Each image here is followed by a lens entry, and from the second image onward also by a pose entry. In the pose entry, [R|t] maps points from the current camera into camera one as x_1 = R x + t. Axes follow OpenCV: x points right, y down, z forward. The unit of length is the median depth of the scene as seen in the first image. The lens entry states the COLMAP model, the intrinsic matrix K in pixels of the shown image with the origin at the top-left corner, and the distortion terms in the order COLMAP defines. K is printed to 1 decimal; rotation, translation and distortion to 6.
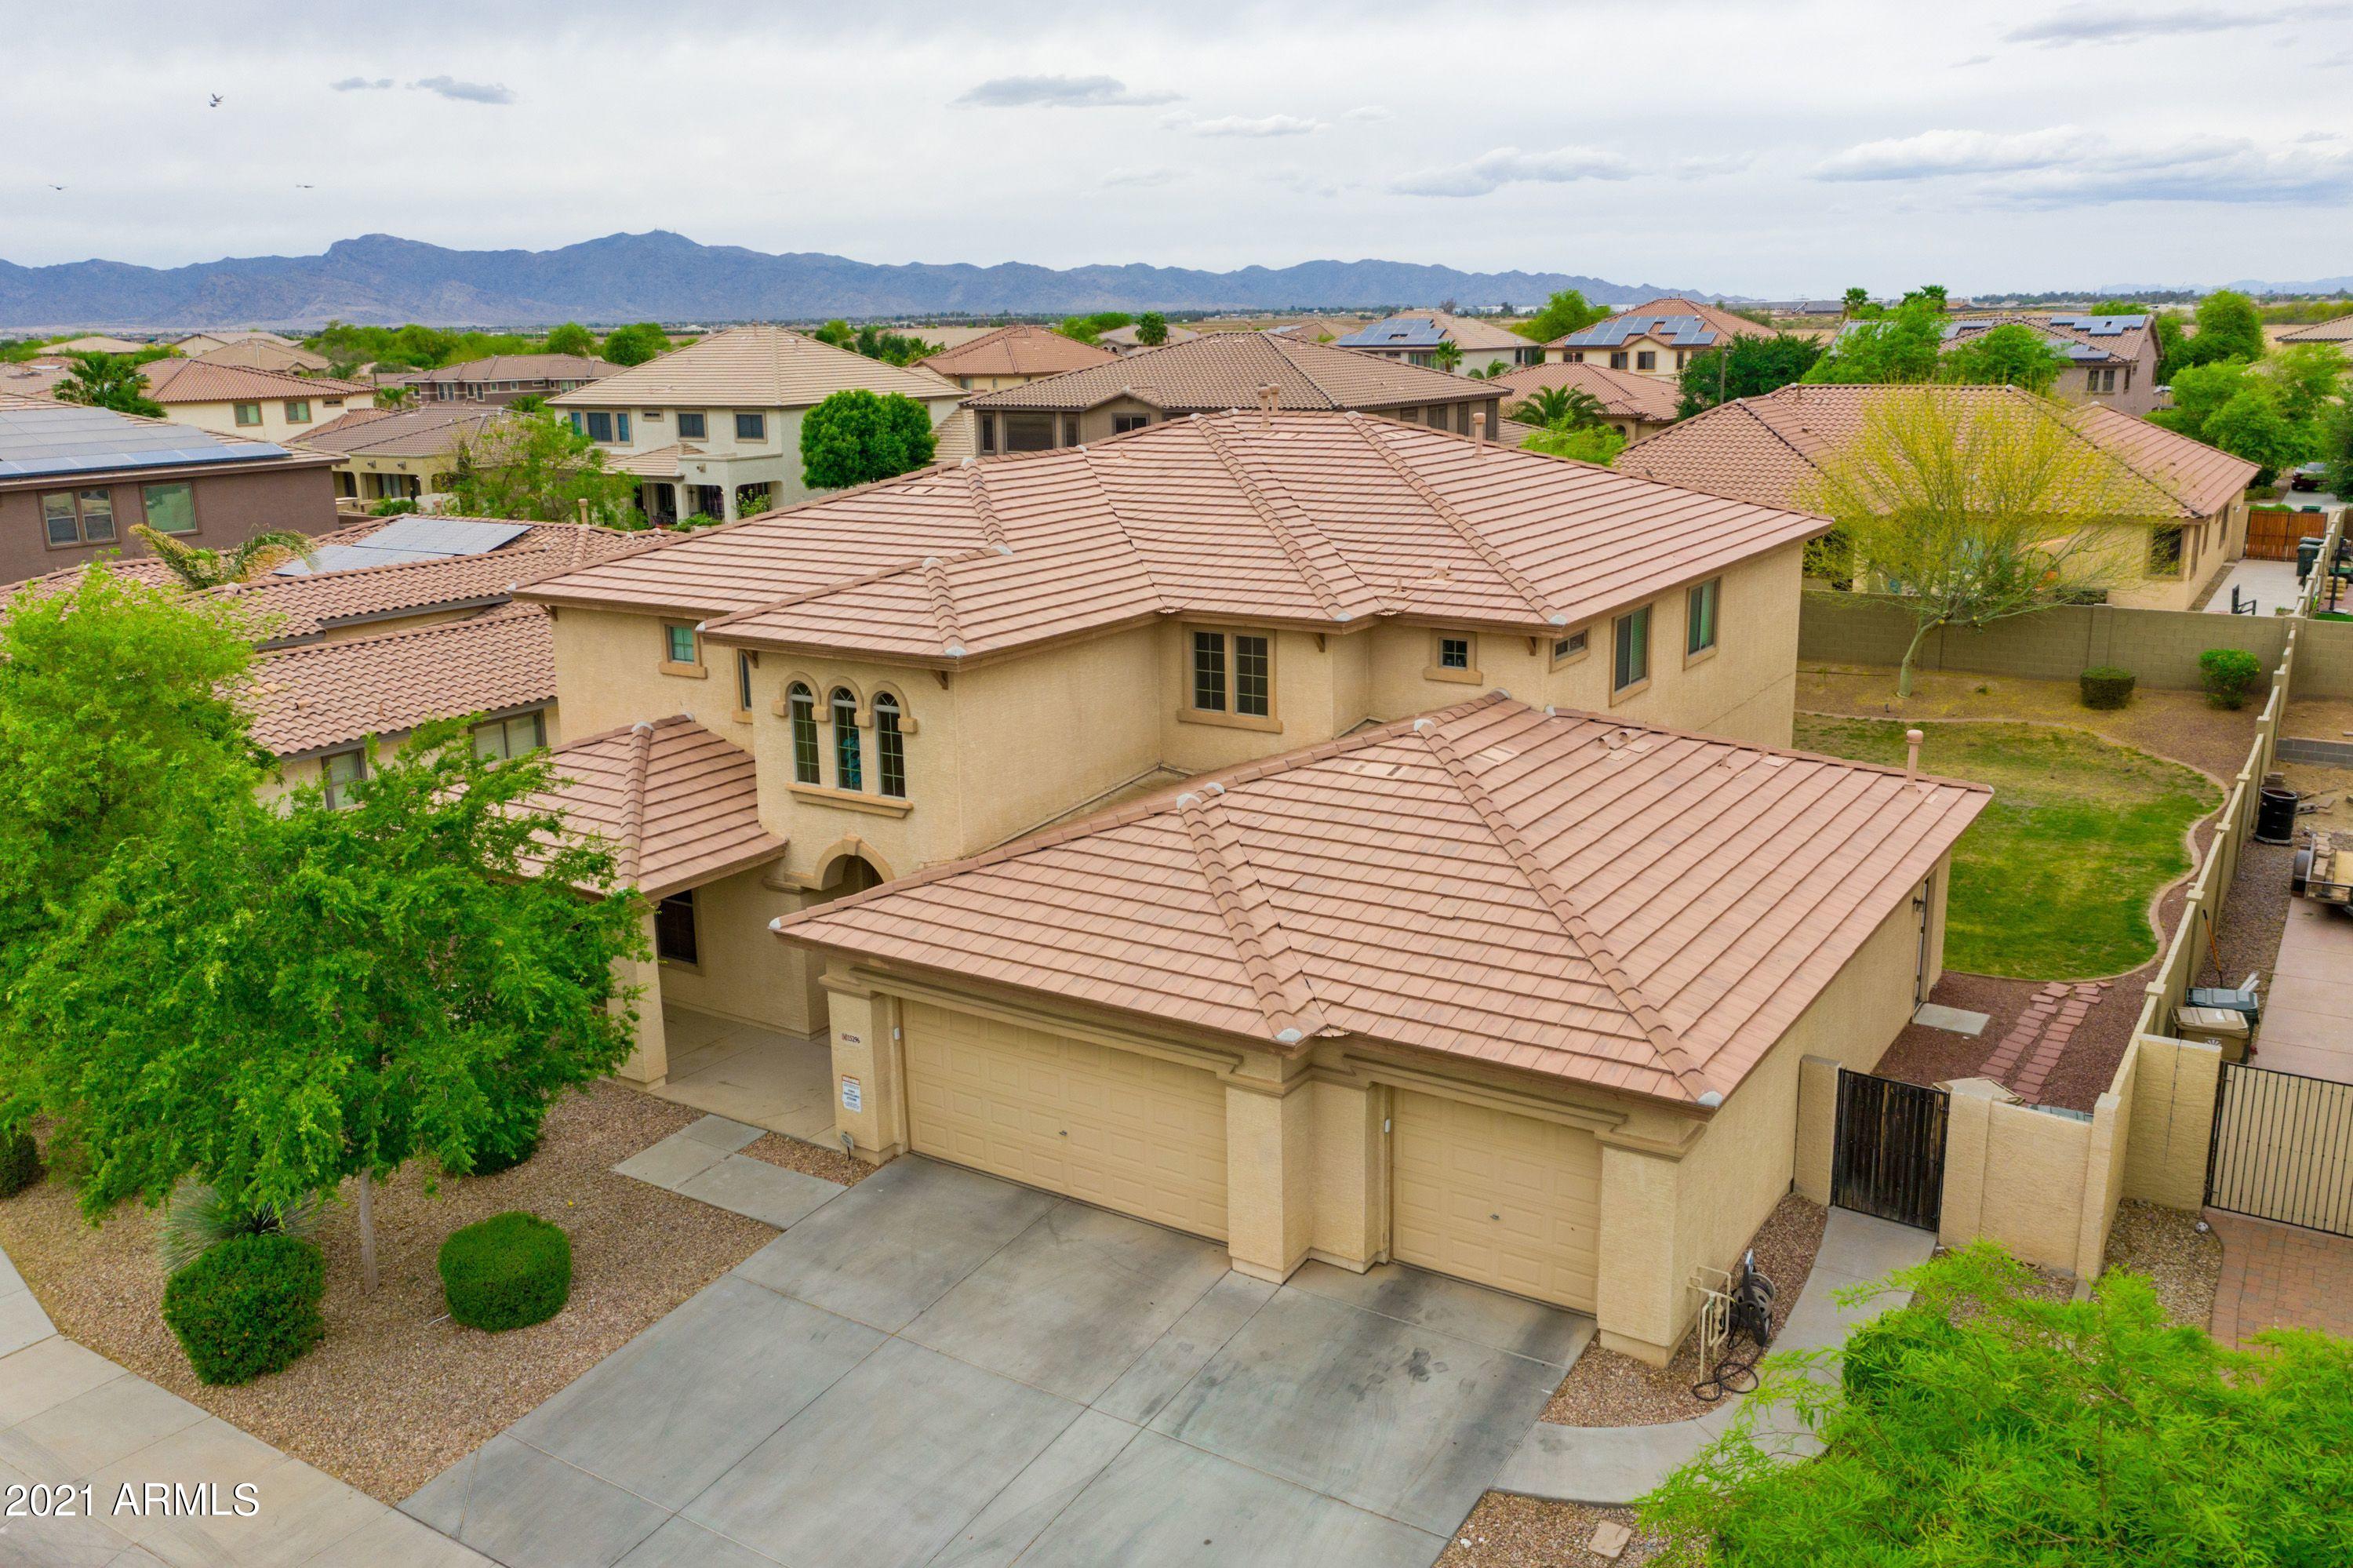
lens RADIAL K [[1865.0, 0, 1187.2], [0, 1865.0, 783.6], [0, 0, 1]] dist [-0.001102, -0.000912]
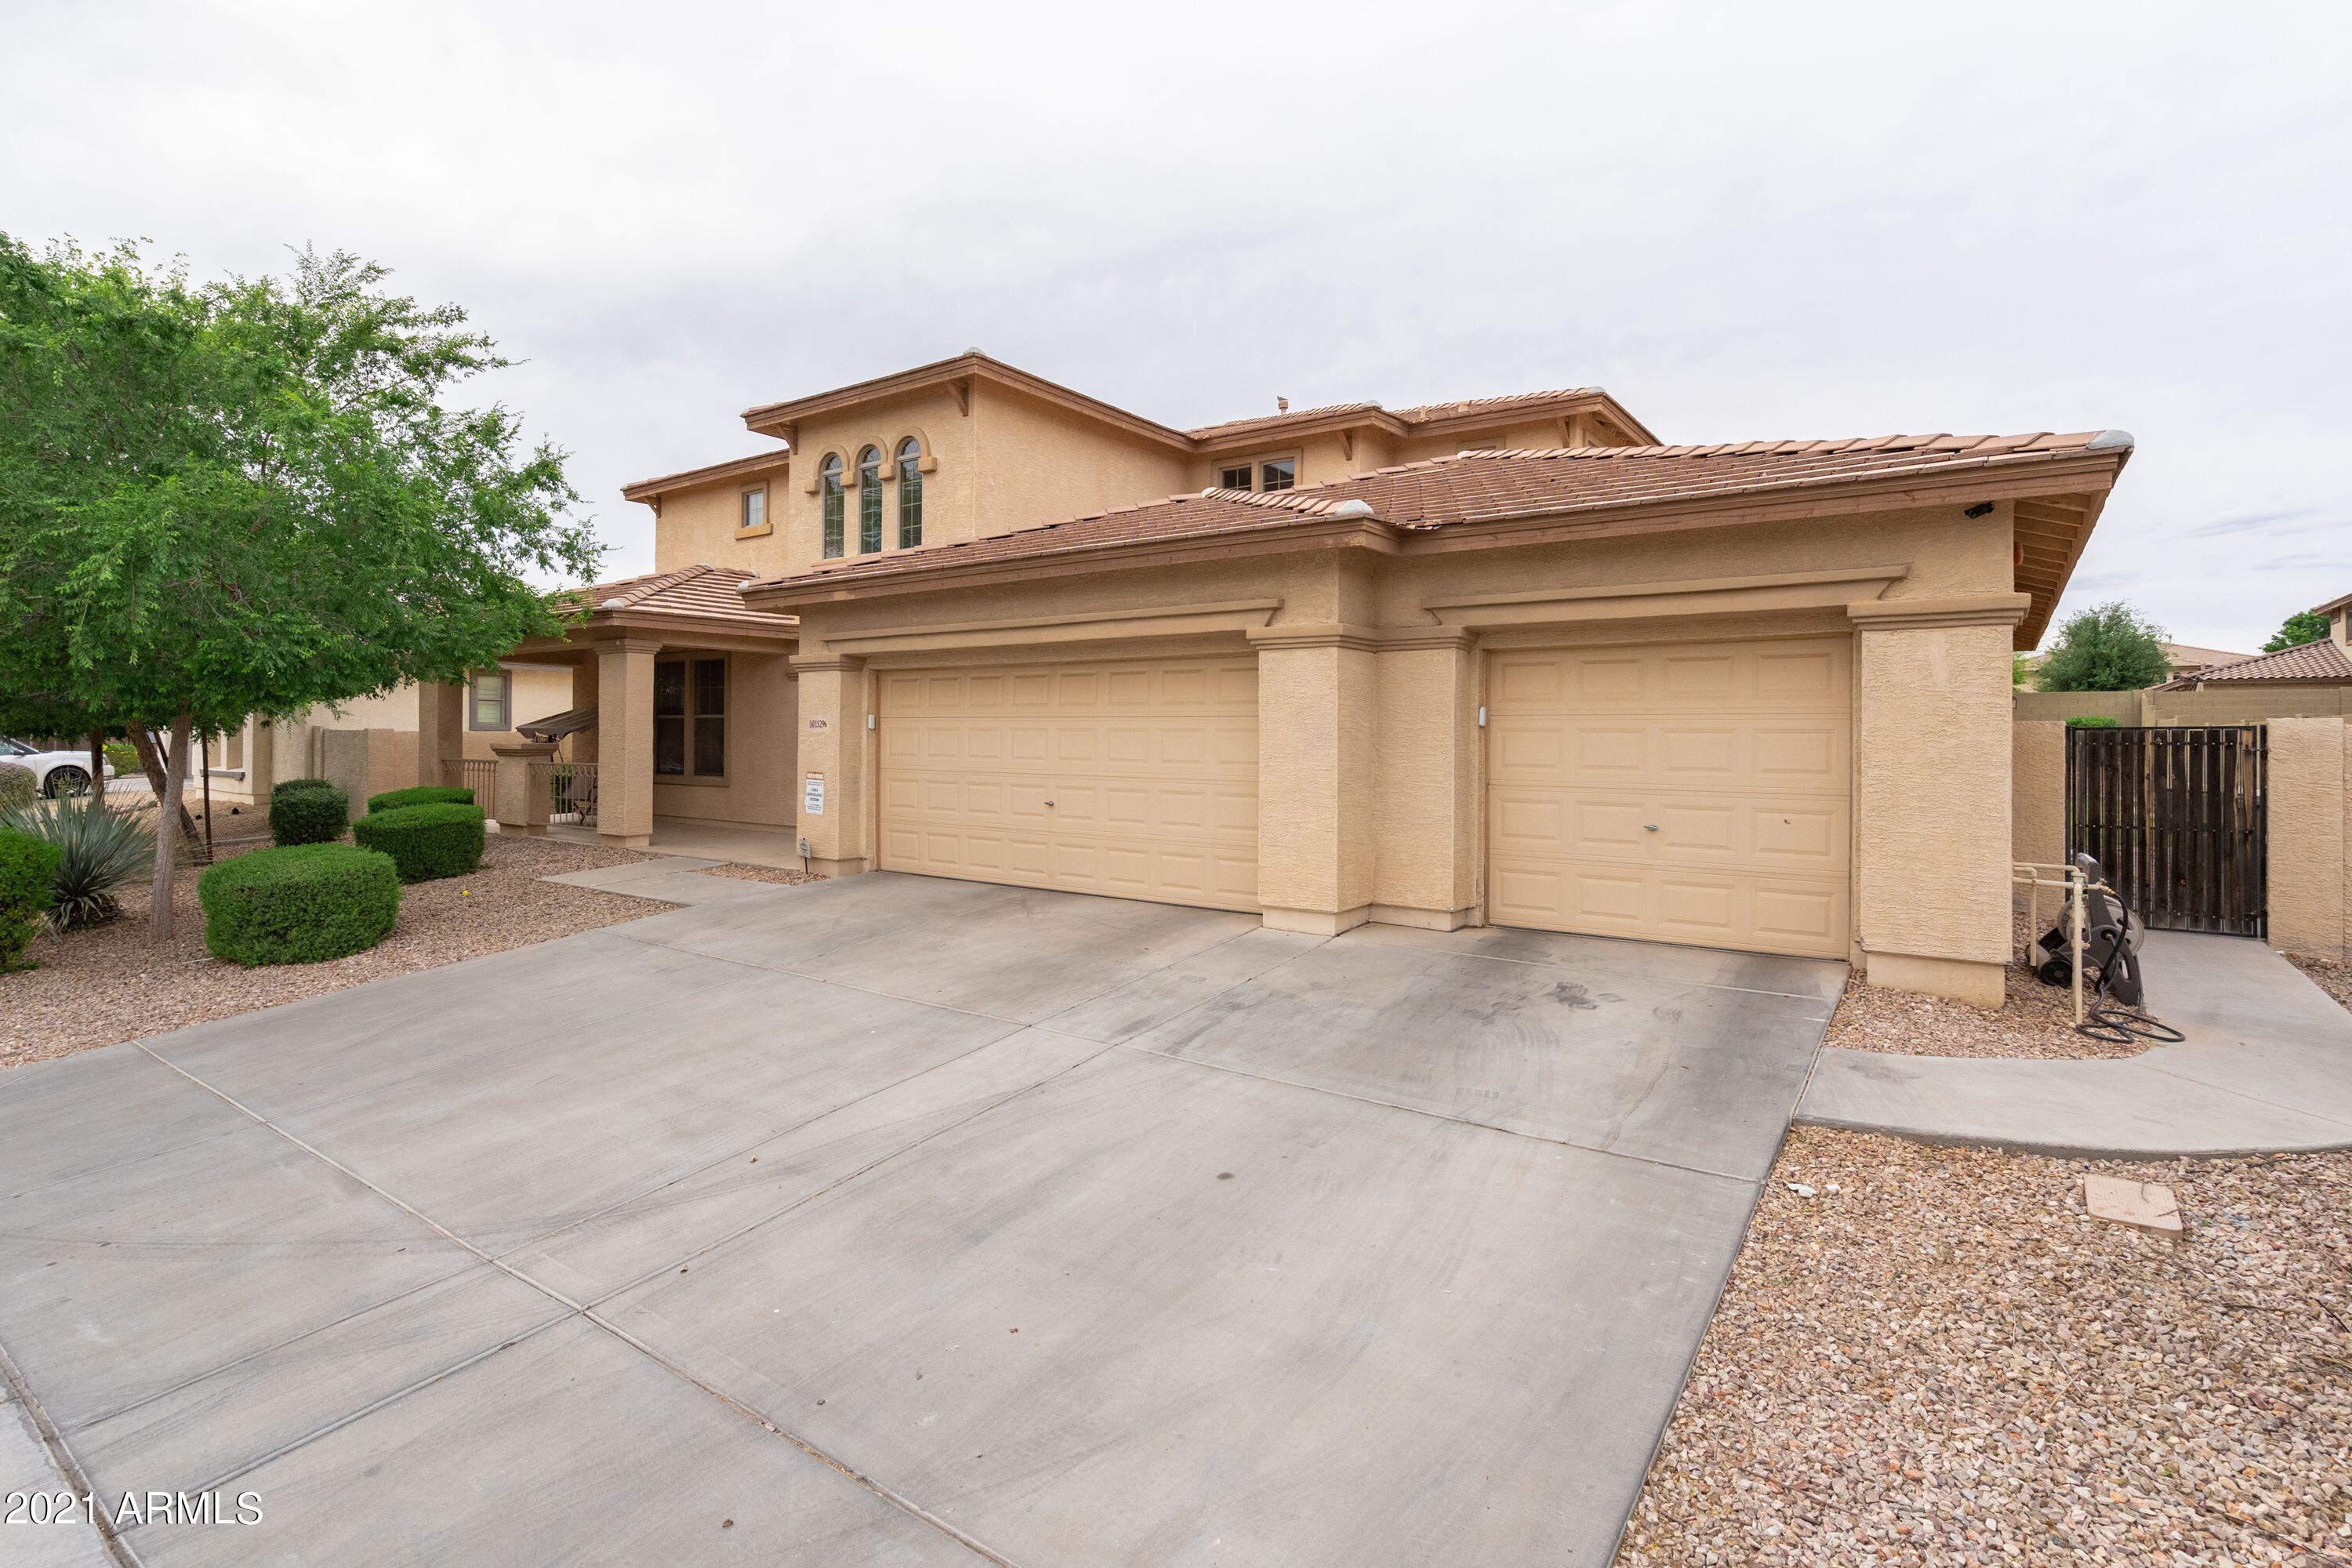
lens RADIAL K [[1146.9, 0, 1140.7], [0, 1146.9, 735.7], [0, 0, 1]] dist [-0.005148, 0.002325]
pose [[0.997585, 0.022543, -0.065696, 0.004439], [-0.037765, 0.969878, -0.240645, 0.264953], [0.058292, 0.242545, 0.968387, 0.494749]]
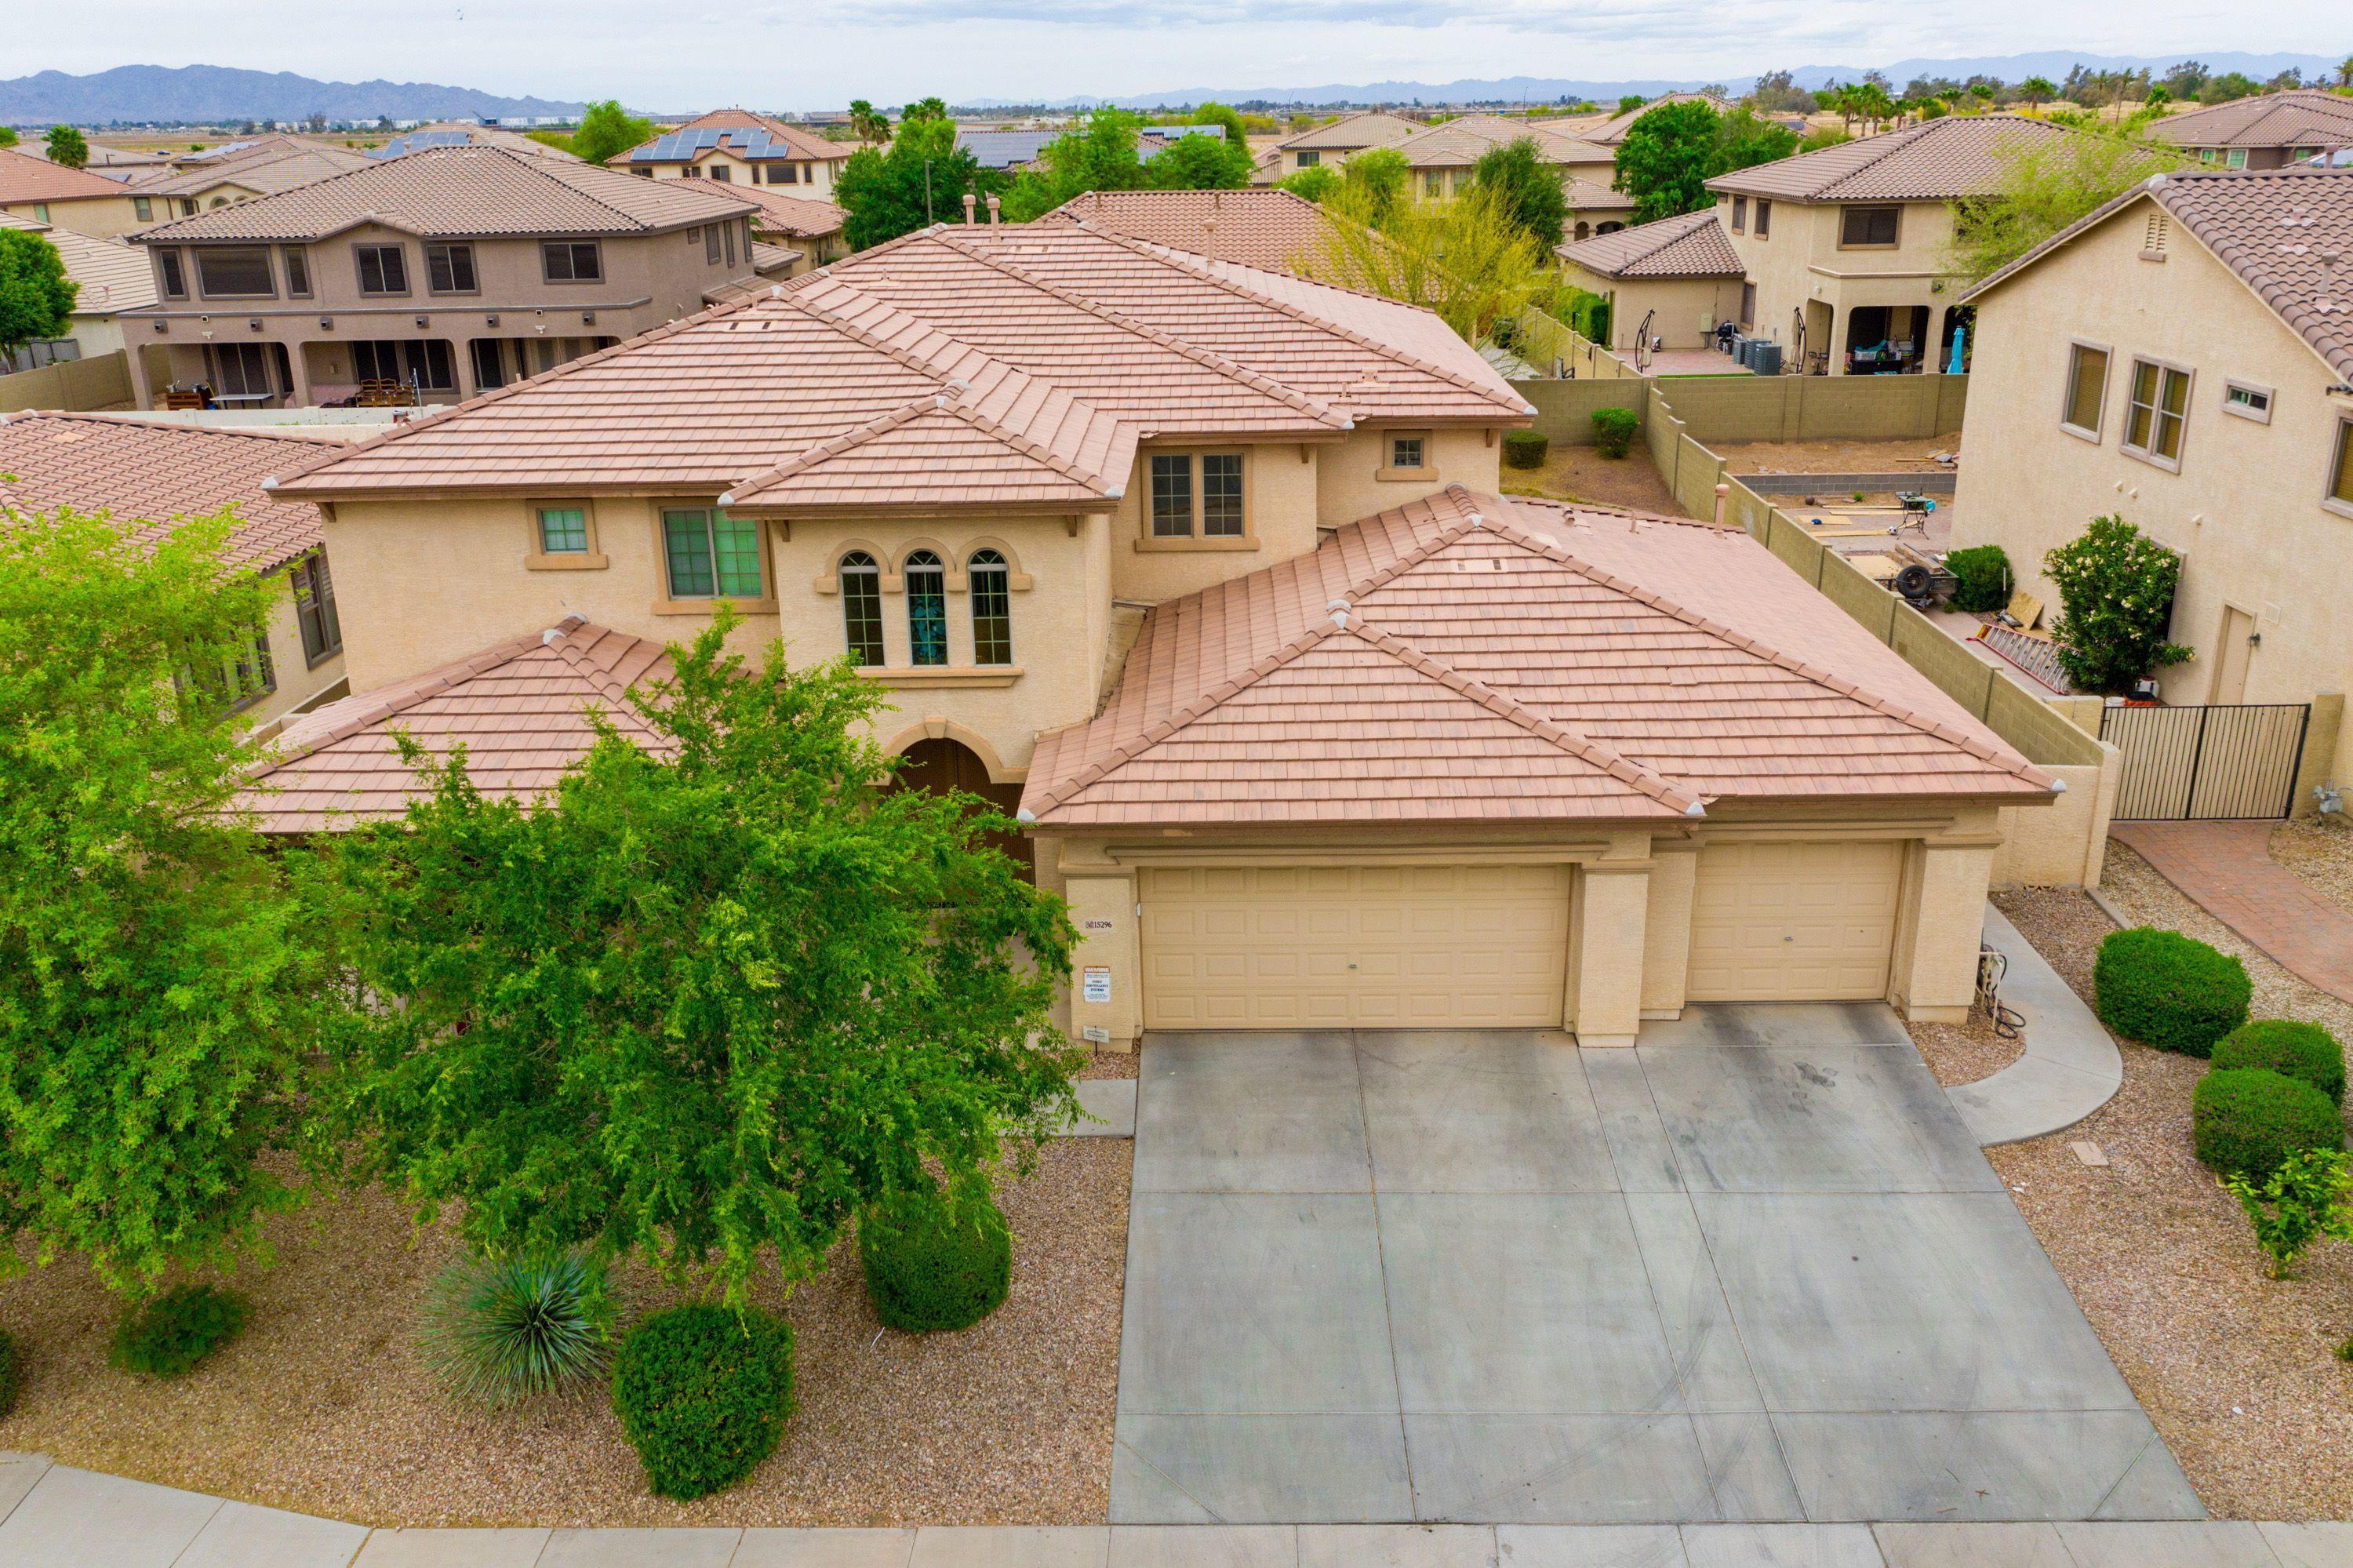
lens RADIAL K [[1865.0, 0, 1195.1], [0, 1865.0, 782.4], [0, 0, 1]] dist [-0.001102, -0.000912]
pose [[0.848981, -0.177000, 0.497898, -0.585427], [0.131056, 0.983323, 0.126099, -0.041748], [-0.511914, -0.041803, 0.858019, 0.193105]]
